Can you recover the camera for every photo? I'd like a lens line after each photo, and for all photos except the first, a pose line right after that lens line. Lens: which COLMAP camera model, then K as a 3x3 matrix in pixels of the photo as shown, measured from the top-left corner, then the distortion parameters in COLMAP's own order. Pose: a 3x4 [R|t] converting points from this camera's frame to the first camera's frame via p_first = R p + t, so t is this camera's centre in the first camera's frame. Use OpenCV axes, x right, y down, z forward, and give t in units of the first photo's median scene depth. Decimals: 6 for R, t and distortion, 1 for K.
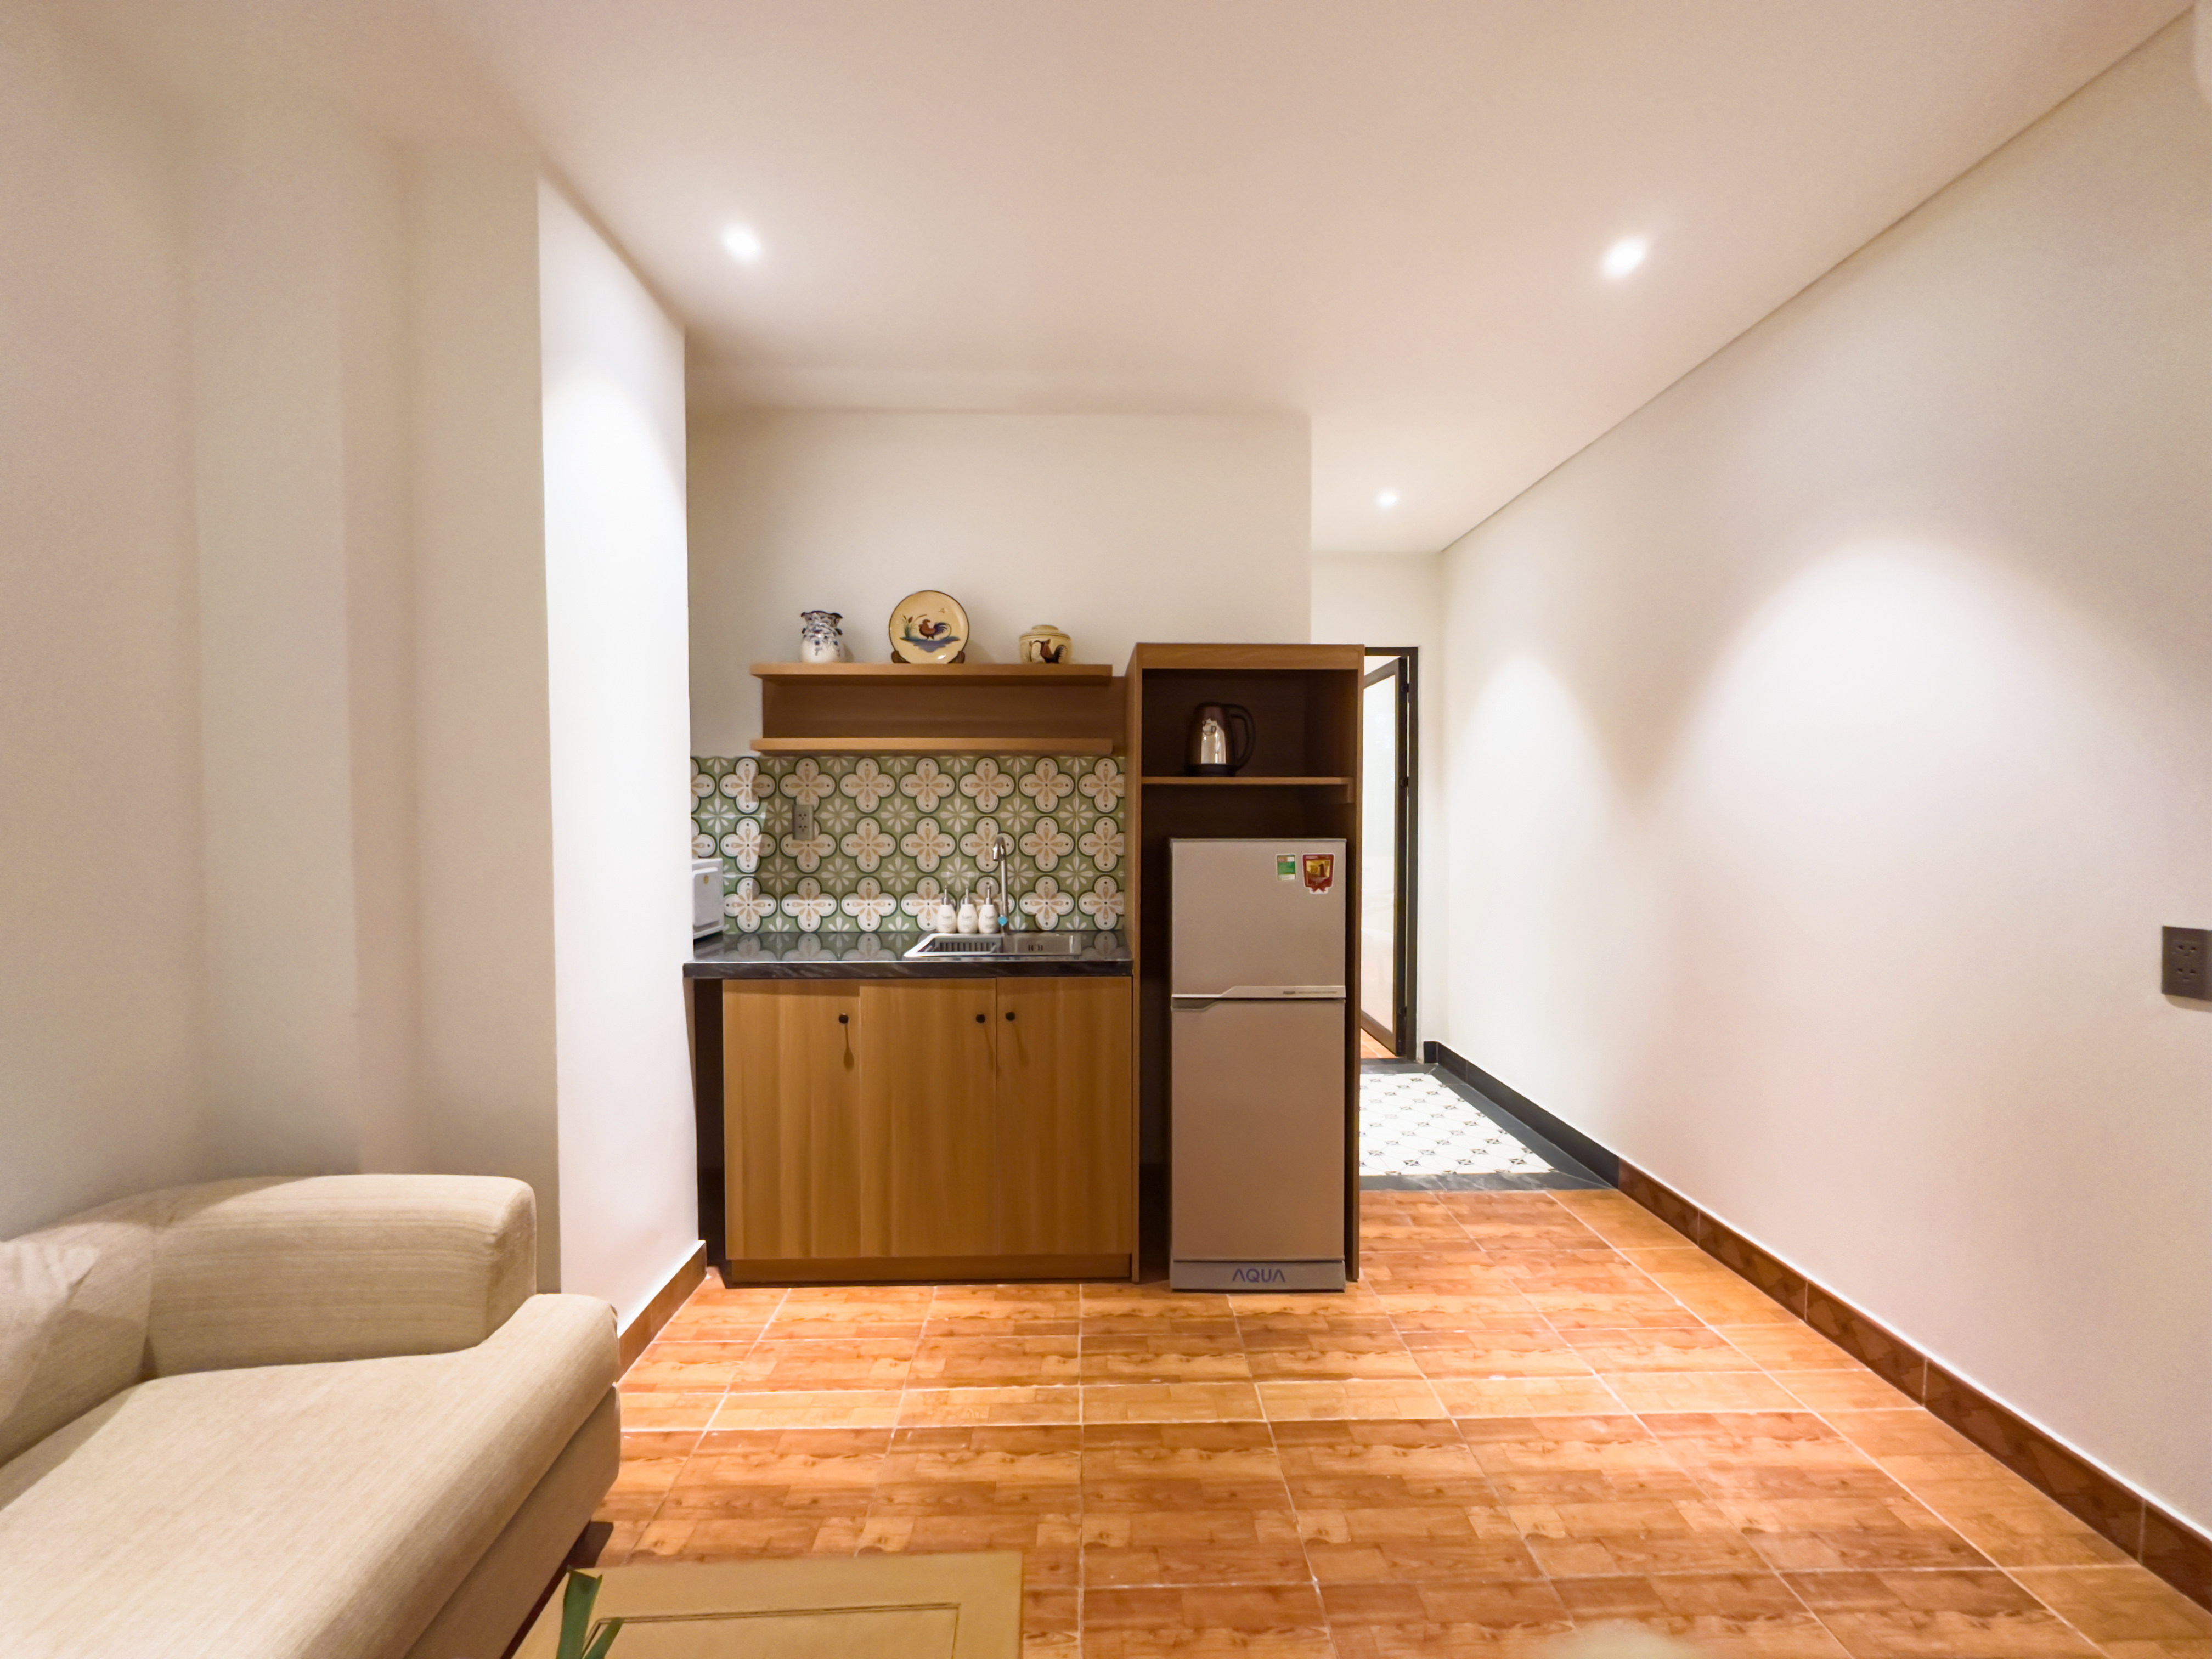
lens RADIAL K [[882.4, 0, 1106.0], [0, 882.4, 829.5], [0, 0, 1]] dist [-0.004035, 0.000293]
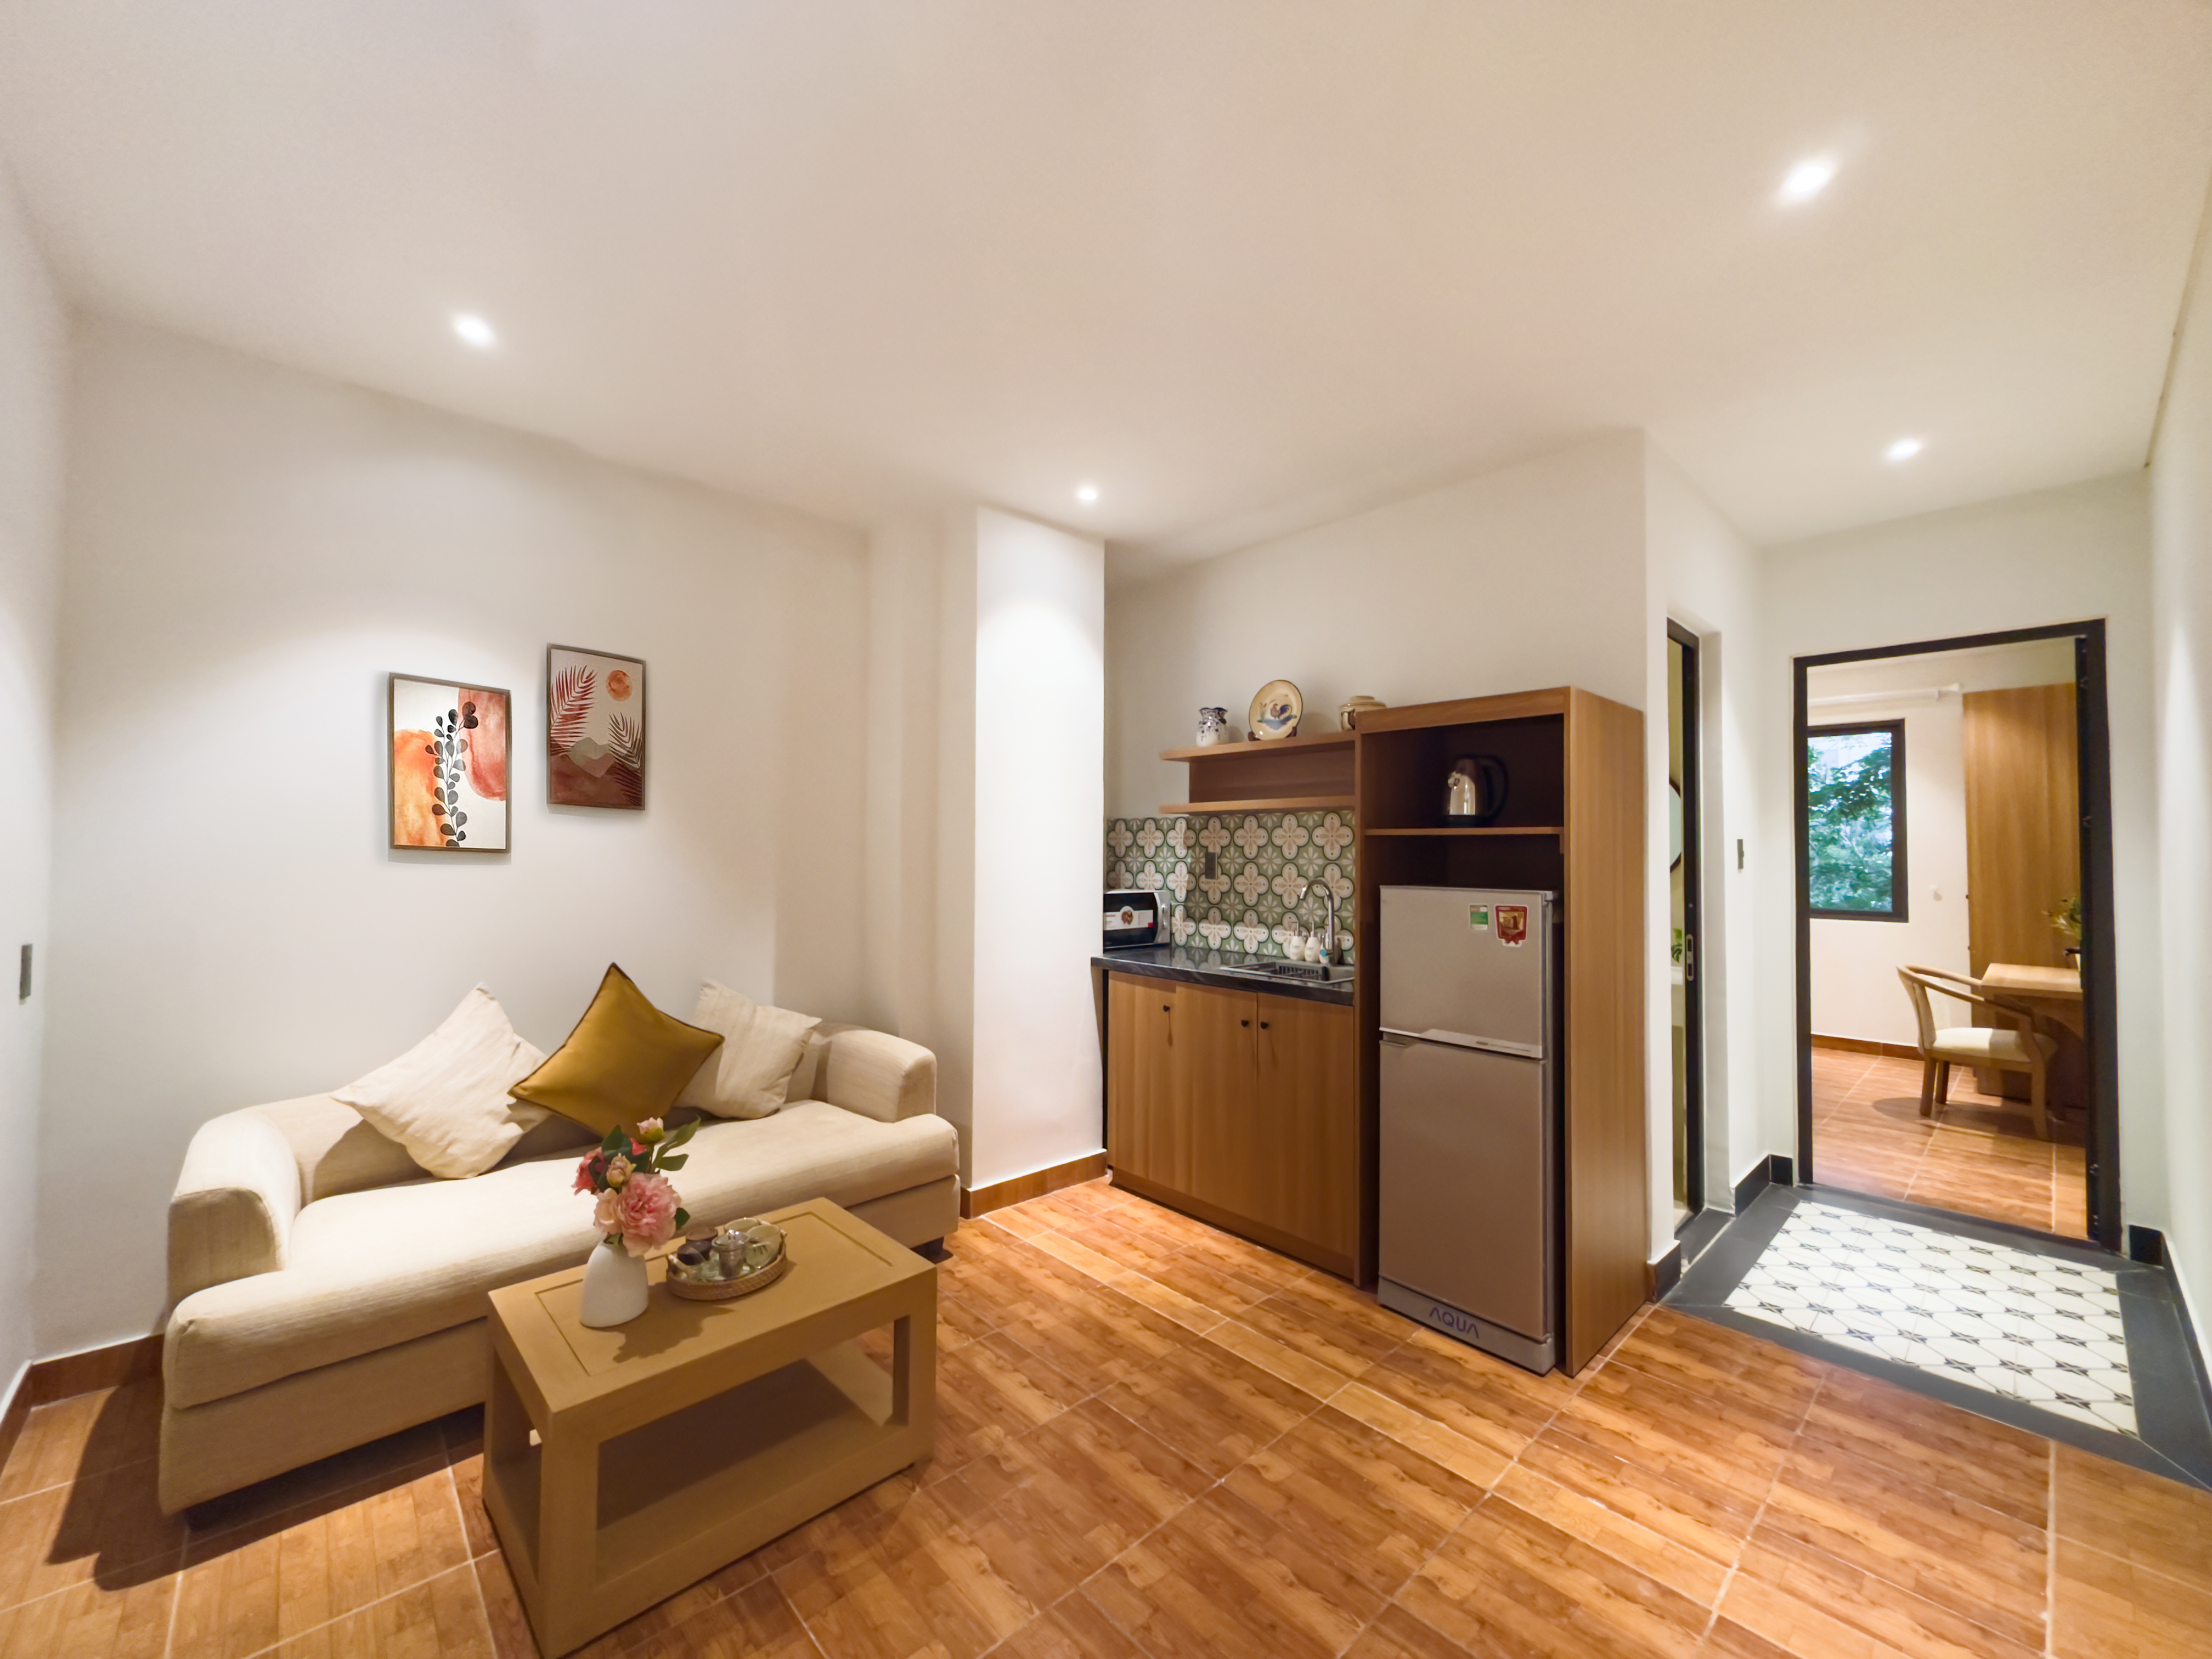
lens RADIAL K [[882.4, 0, 1106.0], [0, 882.4, 829.5], [0, 0, 1]] dist [-0.004035, 0.000293]
pose [[0.660079, -0.013426, -0.751076, 0.663790], [-0.026303, 0.998814, -0.040970, -0.004360], [0.750736, 0.046799, 0.658943, 0.011388]]
